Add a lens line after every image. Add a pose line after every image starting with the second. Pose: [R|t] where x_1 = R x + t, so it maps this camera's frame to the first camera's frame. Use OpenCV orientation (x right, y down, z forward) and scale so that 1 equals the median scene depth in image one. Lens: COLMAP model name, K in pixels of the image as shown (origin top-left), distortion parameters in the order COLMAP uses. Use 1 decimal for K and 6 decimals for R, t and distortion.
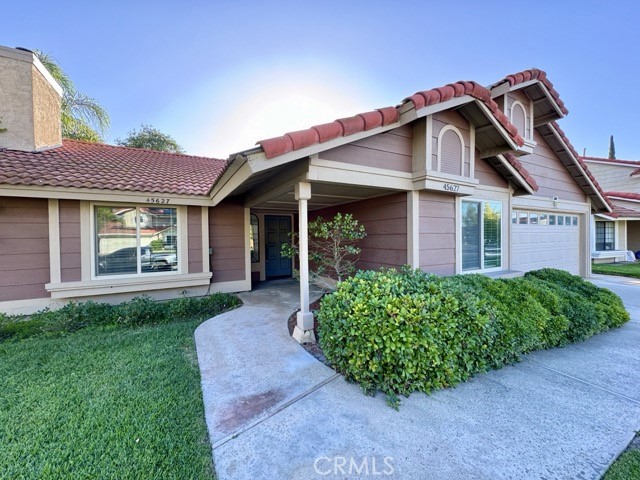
lens RADIAL K [[255.1, 0, 319.2], [0, 255.1, 239.5], [0, 0, 1]] dist [-0.002079, 0.000300]
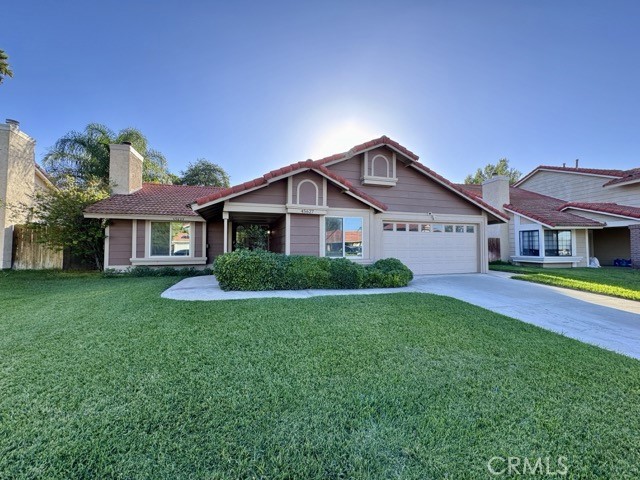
lens RADIAL K [[255.1, 0, 318.1], [0, 255.1, 239.2], [0, 0, 1]] dist [-0.002079, 0.000300]
pose [[0.980046, 0.005072, -0.198706, 0.768418], [-0.013319, 0.999103, -0.040191, 0.064186], [0.198324, 0.042035, 0.979235, -0.676529]]
